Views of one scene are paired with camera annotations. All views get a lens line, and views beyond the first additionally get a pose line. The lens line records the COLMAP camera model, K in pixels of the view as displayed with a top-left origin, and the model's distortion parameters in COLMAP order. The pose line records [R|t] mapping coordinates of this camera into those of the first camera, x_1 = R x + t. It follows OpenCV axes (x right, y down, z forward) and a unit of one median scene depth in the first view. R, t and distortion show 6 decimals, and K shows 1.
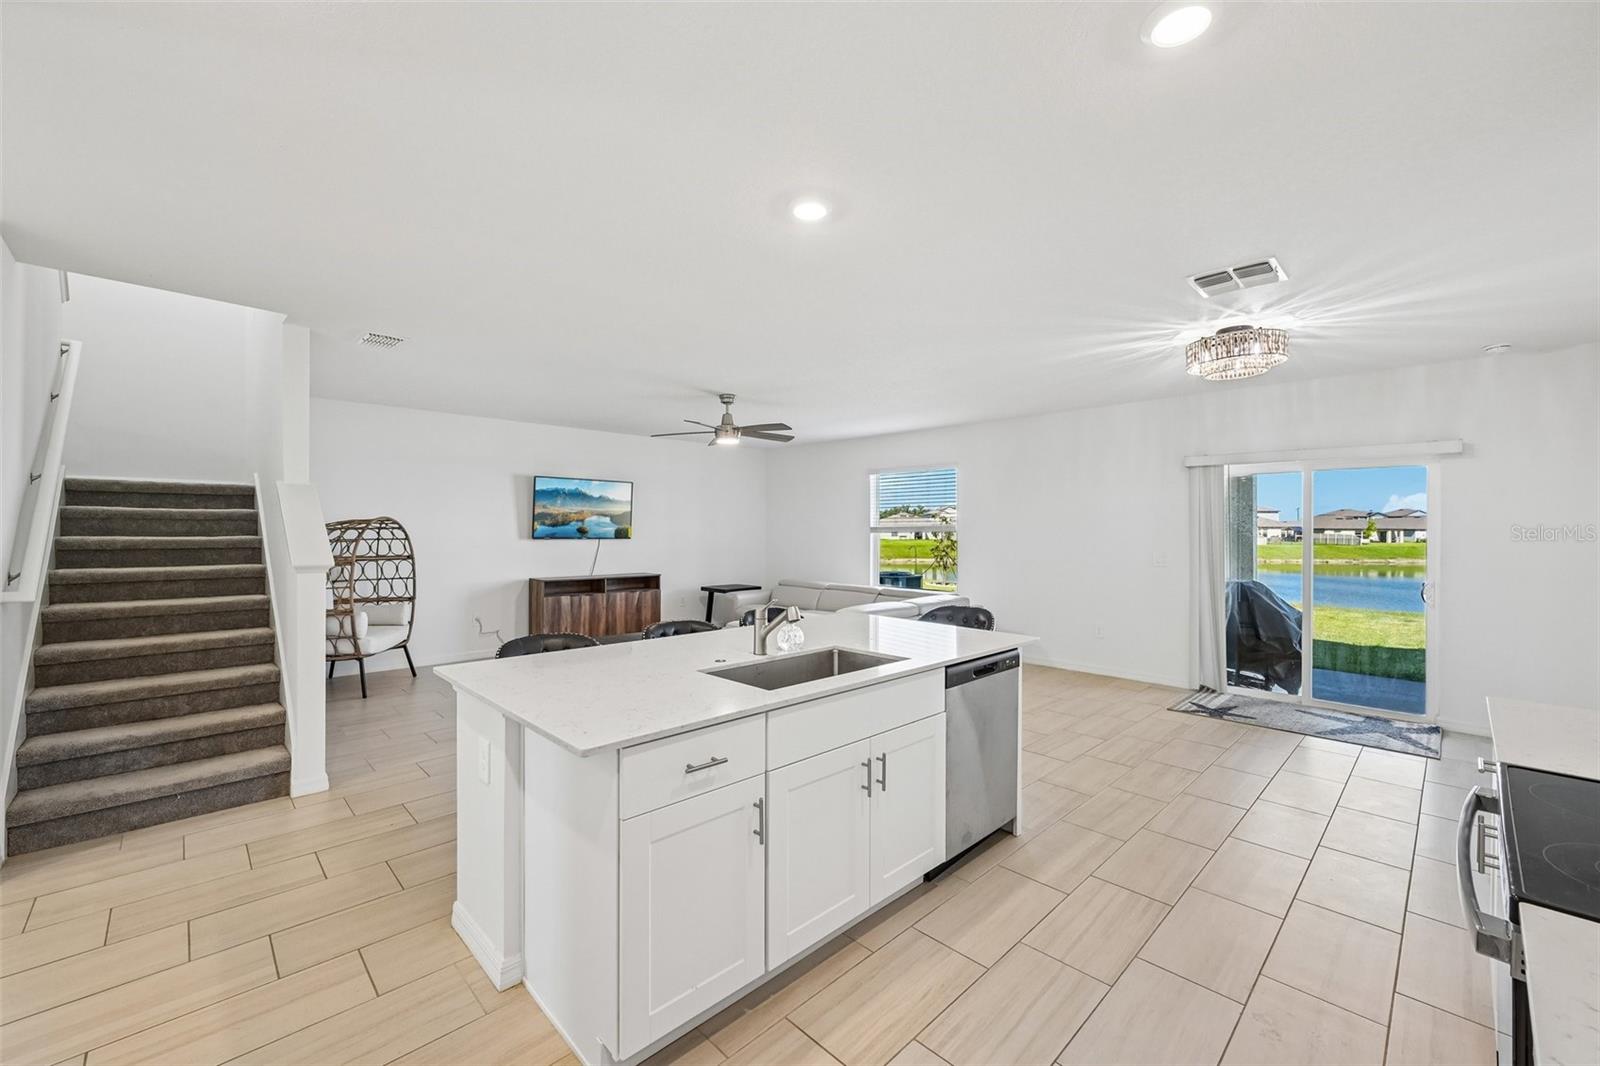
lens RADIAL K [[640.8, 0, 797.3], [0, 640.8, 532.8], [0, 0, 1]] dist [0.002187, -0.000582]
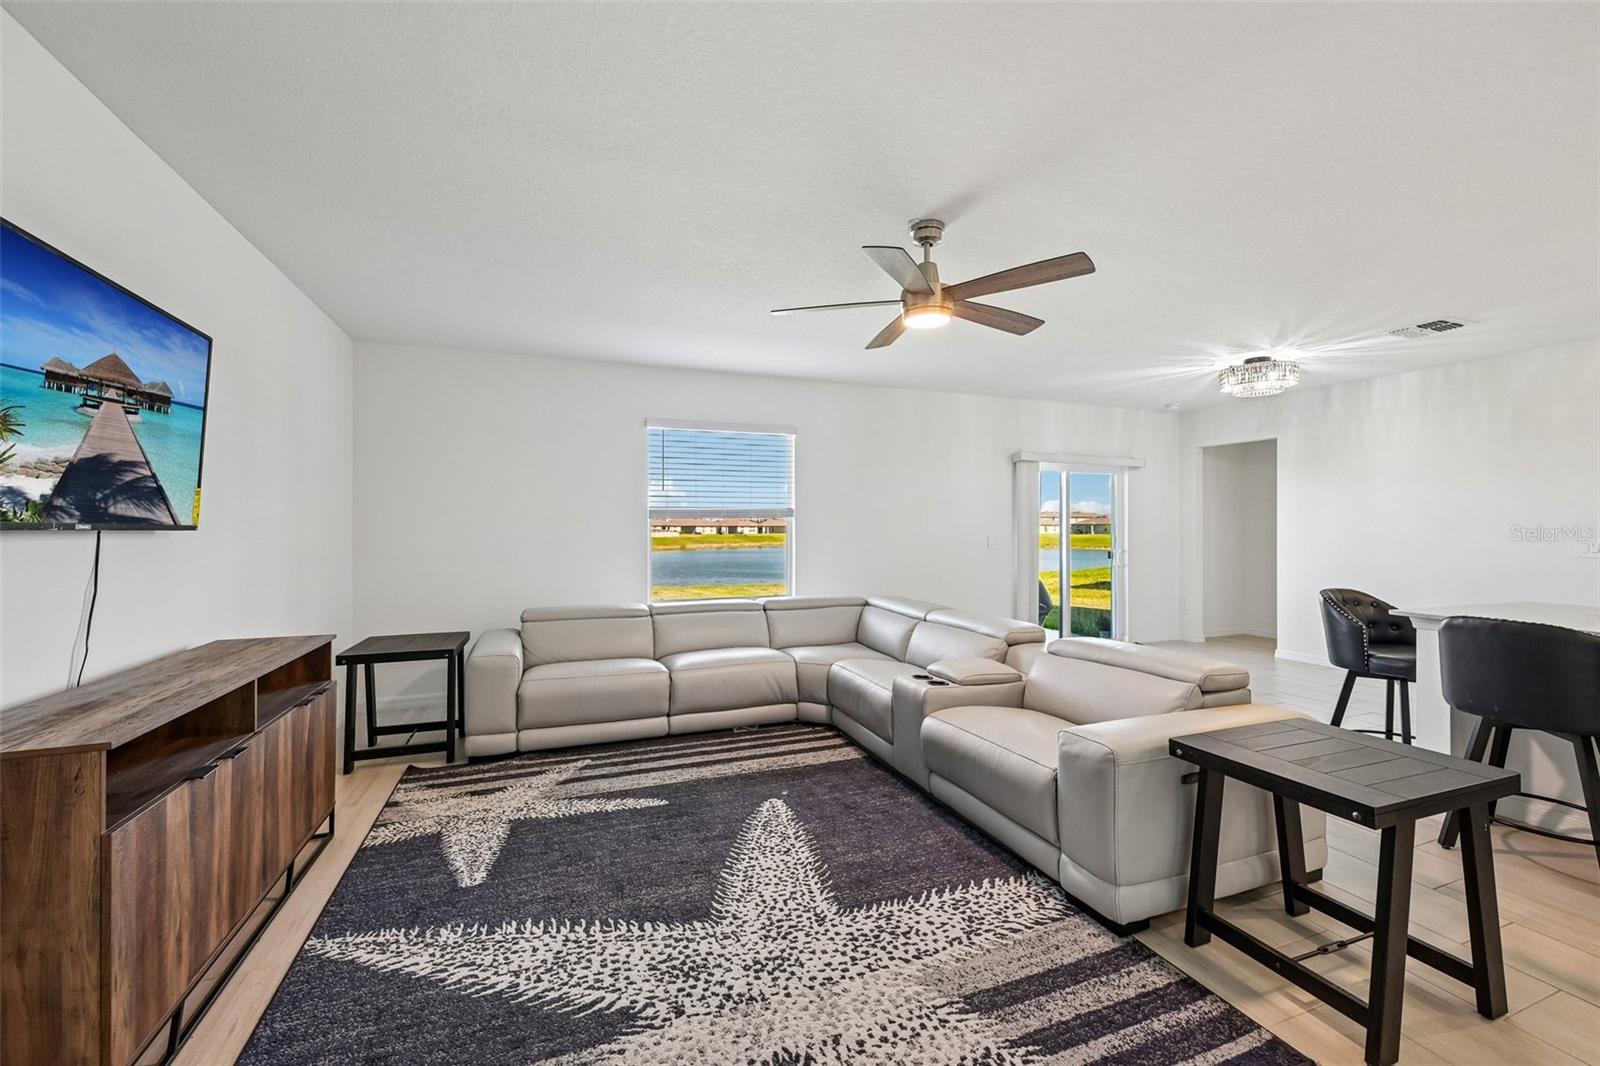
lens RADIAL K [[640.8, 0, 795.2], [0, 640.8, 527.8], [0, 0, 1]] dist [0.002187, -0.000582]
pose [[0.395922, -0.005864, 0.918266, -0.587521], [0.006841, 0.999971, 0.003436, 0.011231], [-0.918259, 0.004921, 0.395950, 0.877088]]
